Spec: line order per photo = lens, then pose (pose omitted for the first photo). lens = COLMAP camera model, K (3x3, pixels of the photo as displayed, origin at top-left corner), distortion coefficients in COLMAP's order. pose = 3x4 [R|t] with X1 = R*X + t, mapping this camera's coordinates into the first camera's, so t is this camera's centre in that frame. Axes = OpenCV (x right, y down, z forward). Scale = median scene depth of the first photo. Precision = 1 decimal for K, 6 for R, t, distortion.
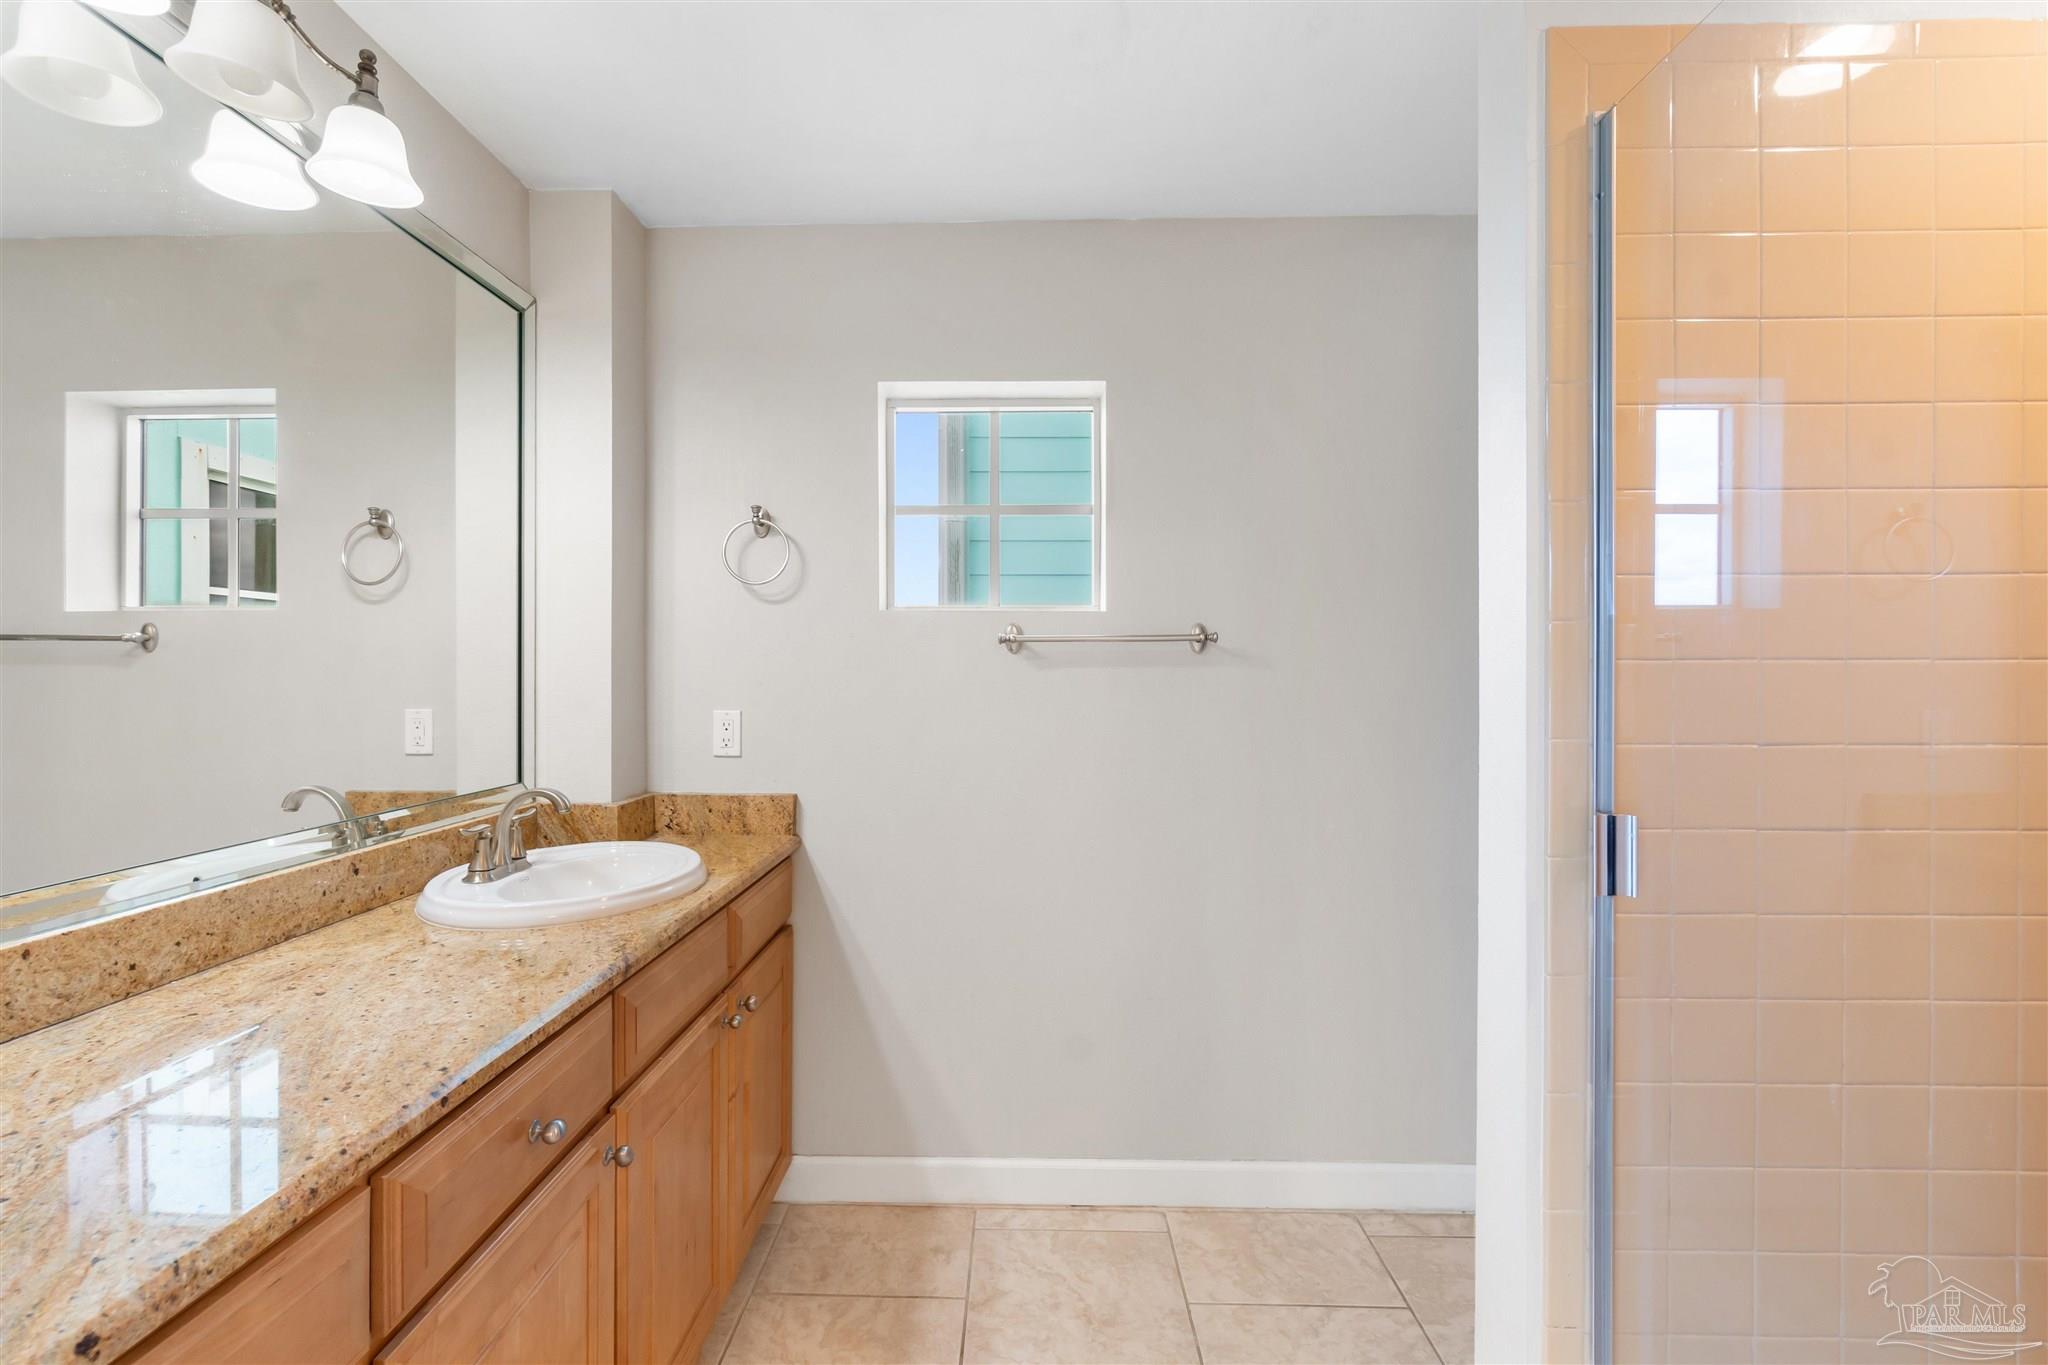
lens RADIAL K [[899.9, 0, 1015.7], [0, 899.9, 672.0], [0, 0, 1]] dist [-0.006781, 0.003539]
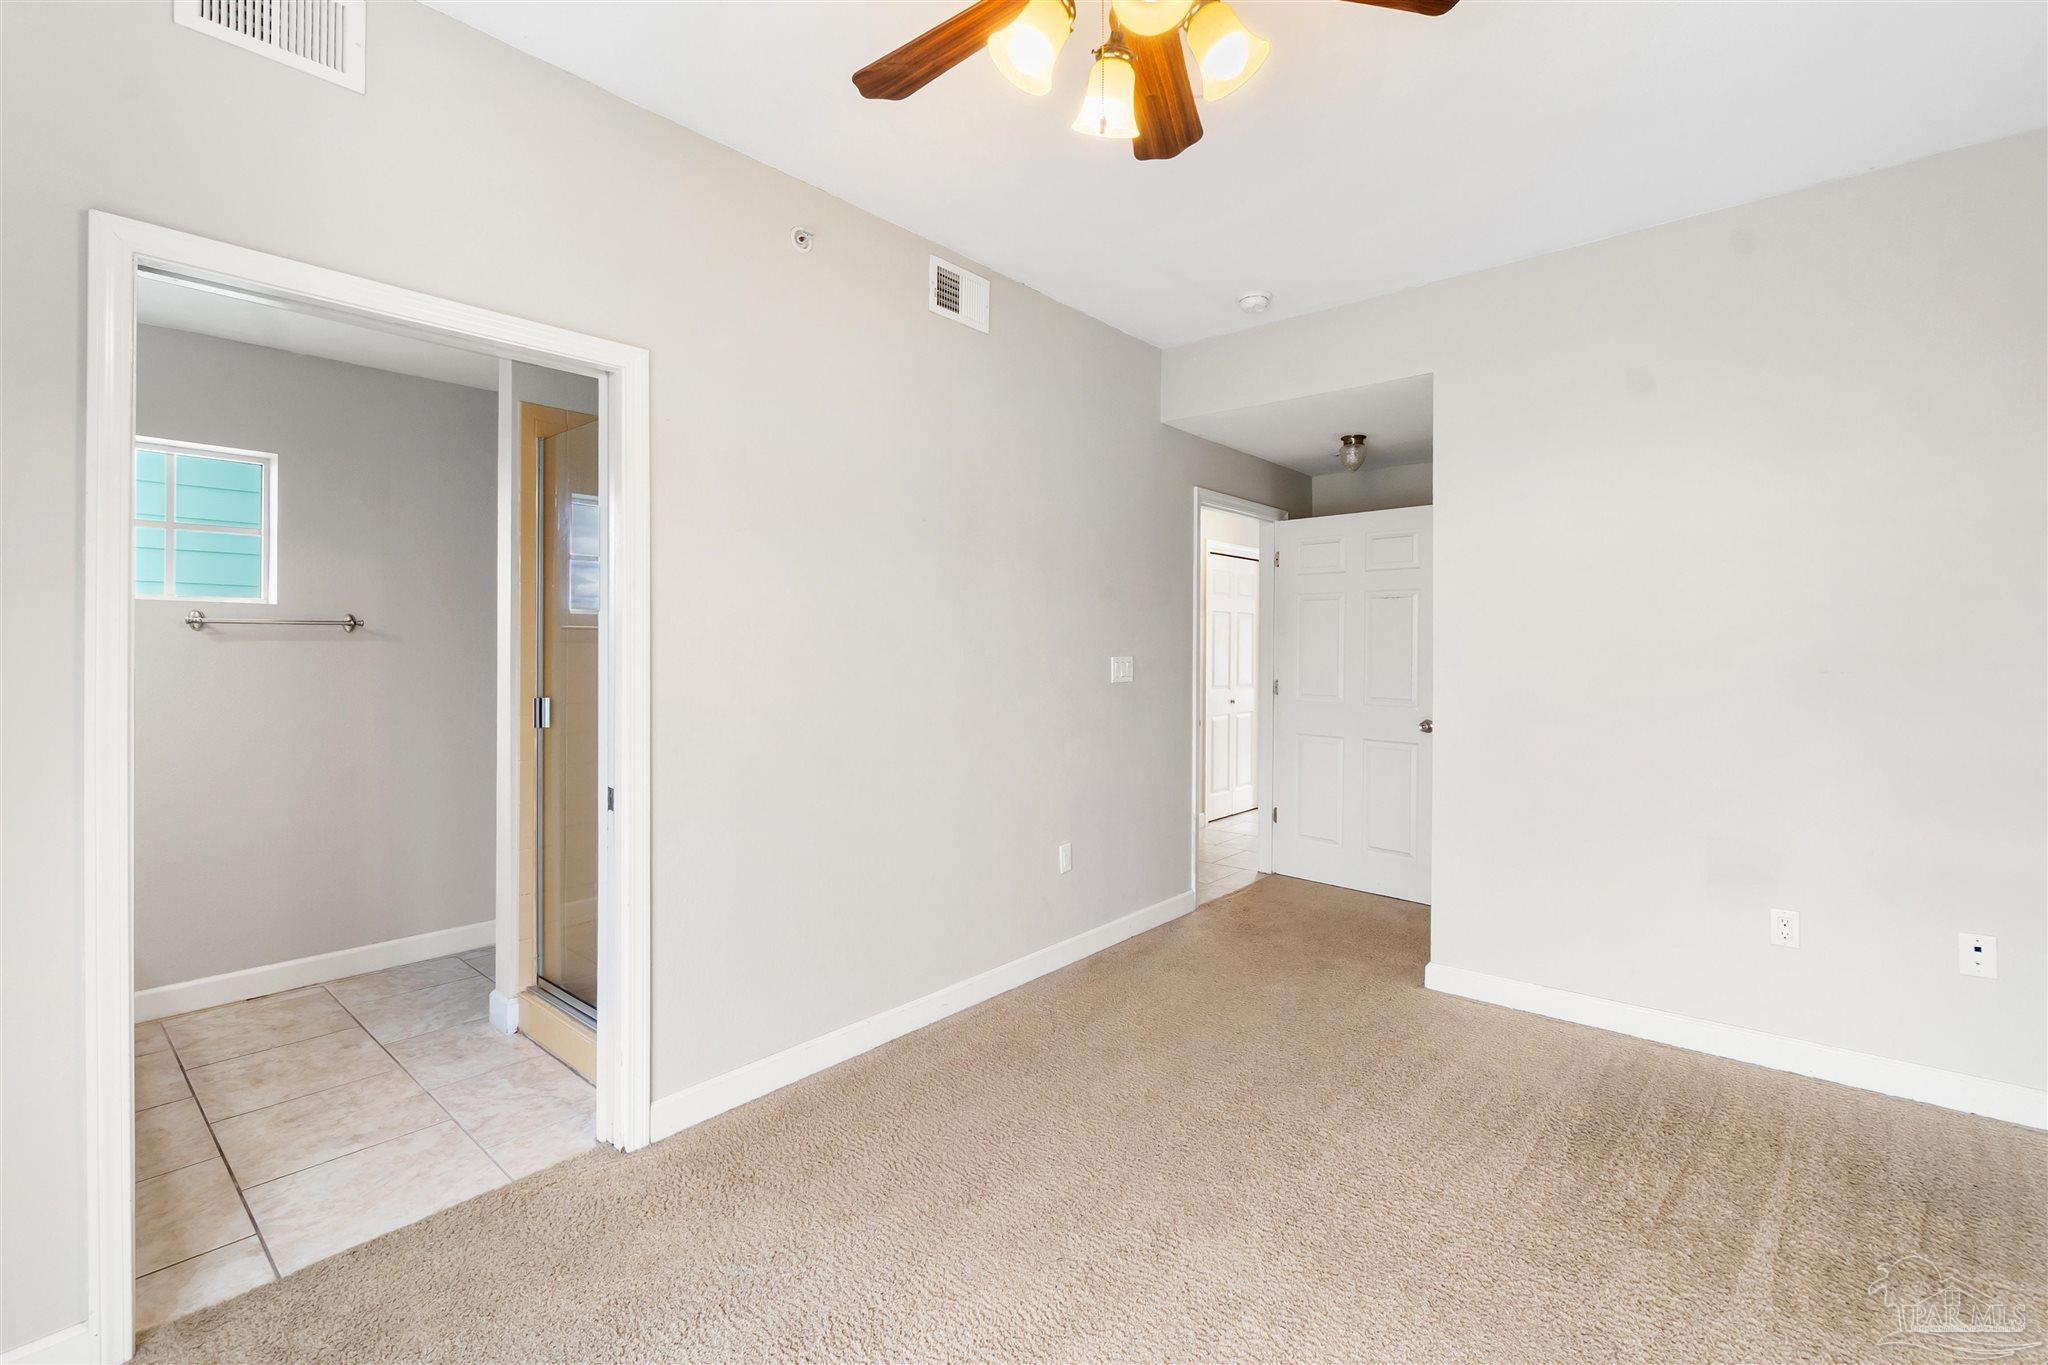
lens RADIAL K [[899.9, 0, 982.6], [0, 899.9, 649.0], [0, 0, 1]] dist [-0.006781, 0.003539]
pose [[0.671402, 0.001949, 0.741091, -0.249901], [0.001396, 0.999991, -0.003895, 0.018081], [-0.741092, 0.003650, 0.671393, -1.016929]]
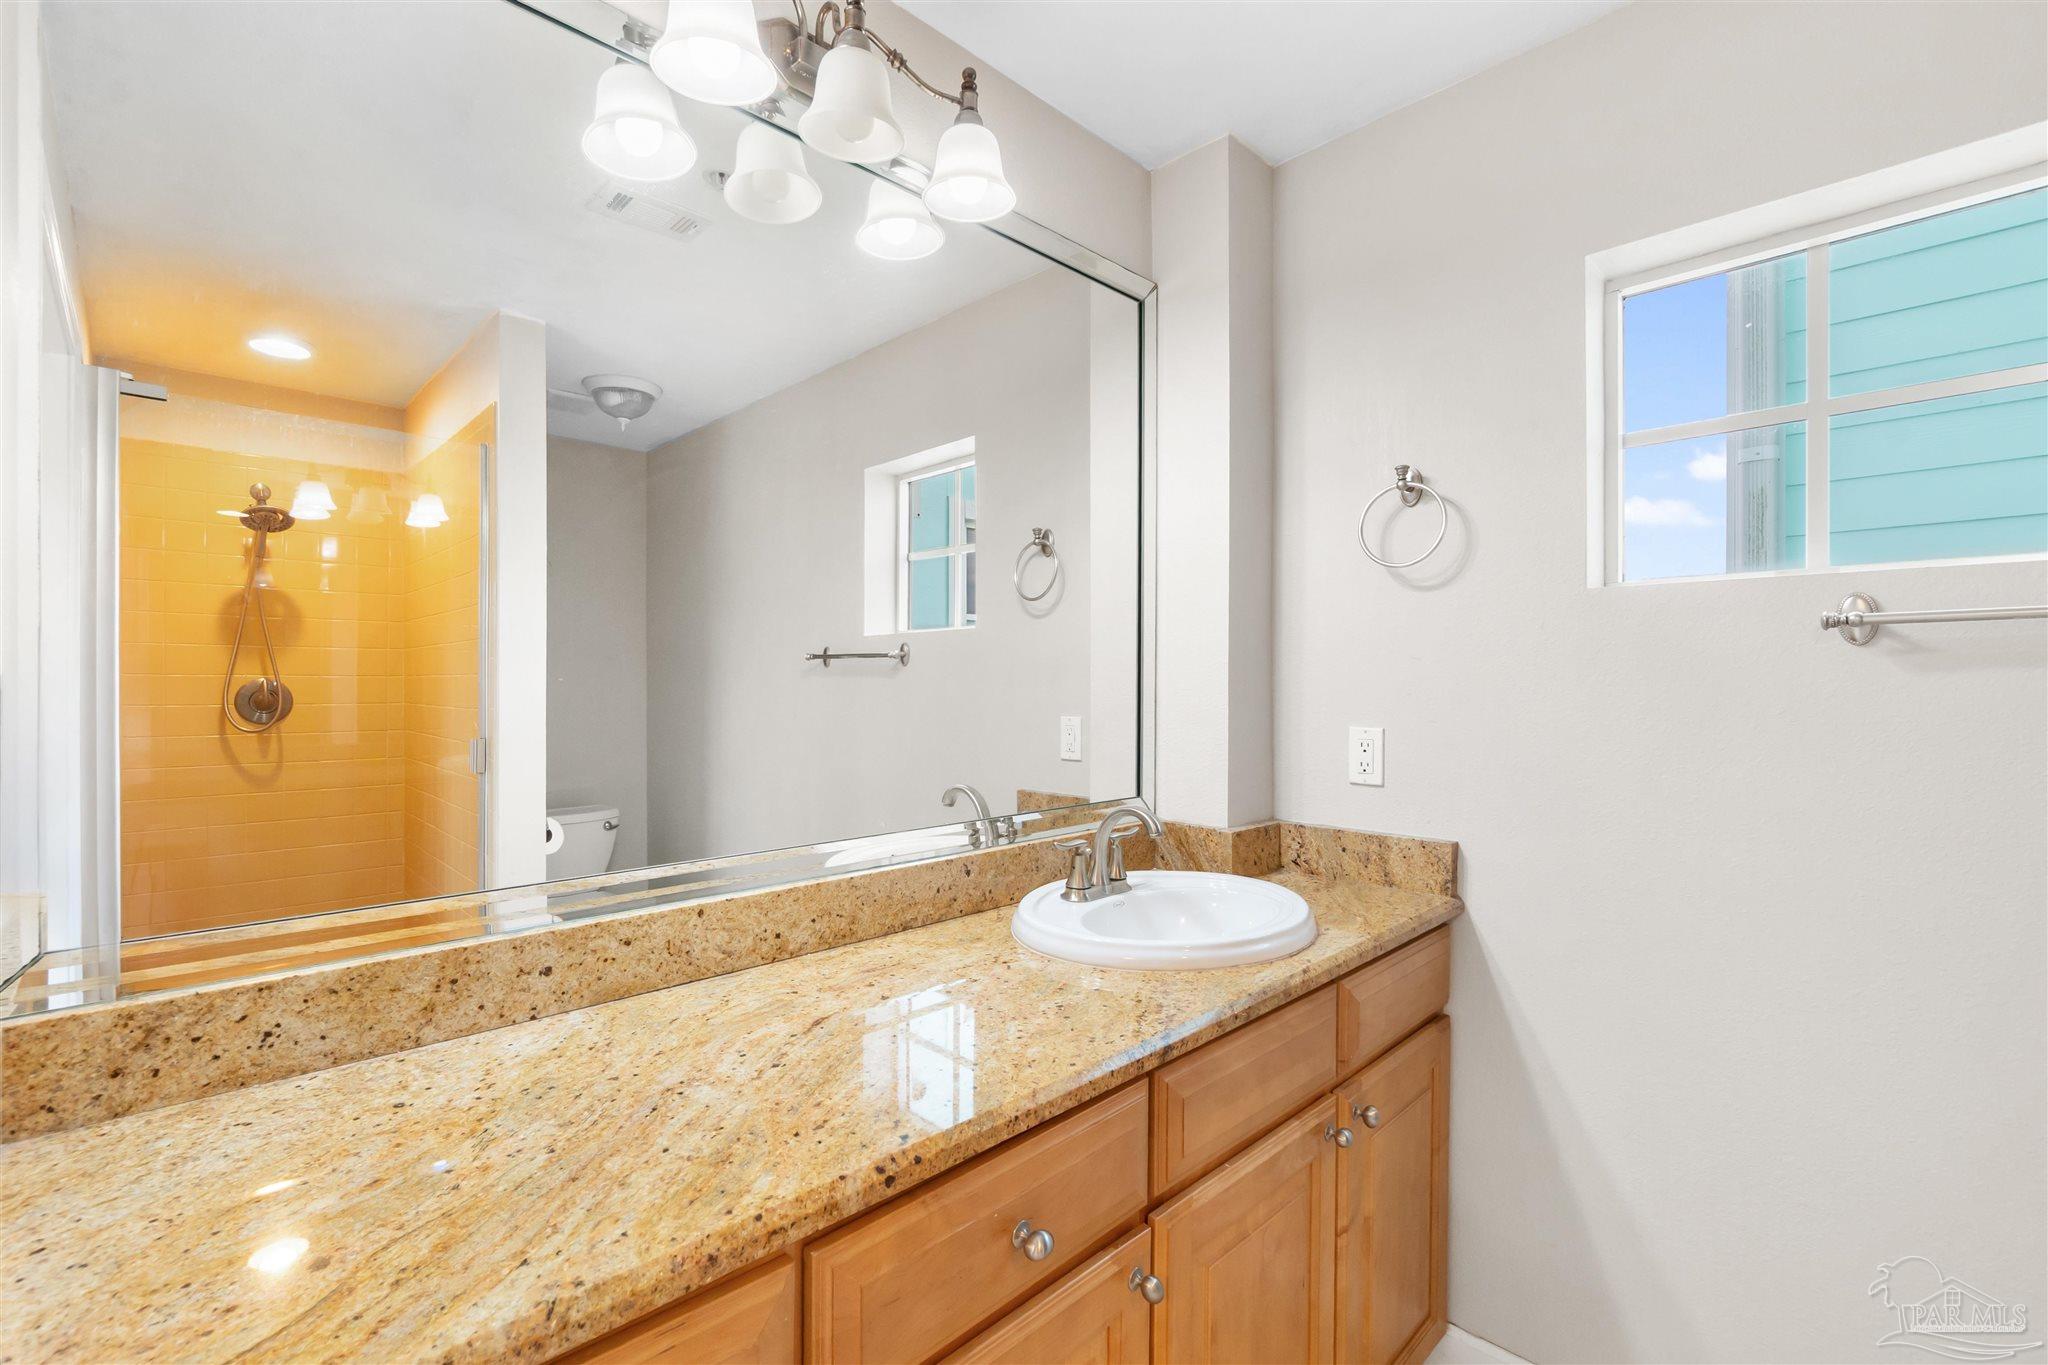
lens RADIAL K [[899.9, 0, 998.8], [0, 899.9, 688.3], [0, 0, 1]] dist [-0.006781, 0.003539]
pose [[0.706249, 0.001764, -0.707961, 0.017800], [0.001203, 0.999992, 0.003692, 0.004716], [0.707963, -0.003459, 0.706241, 0.227830]]
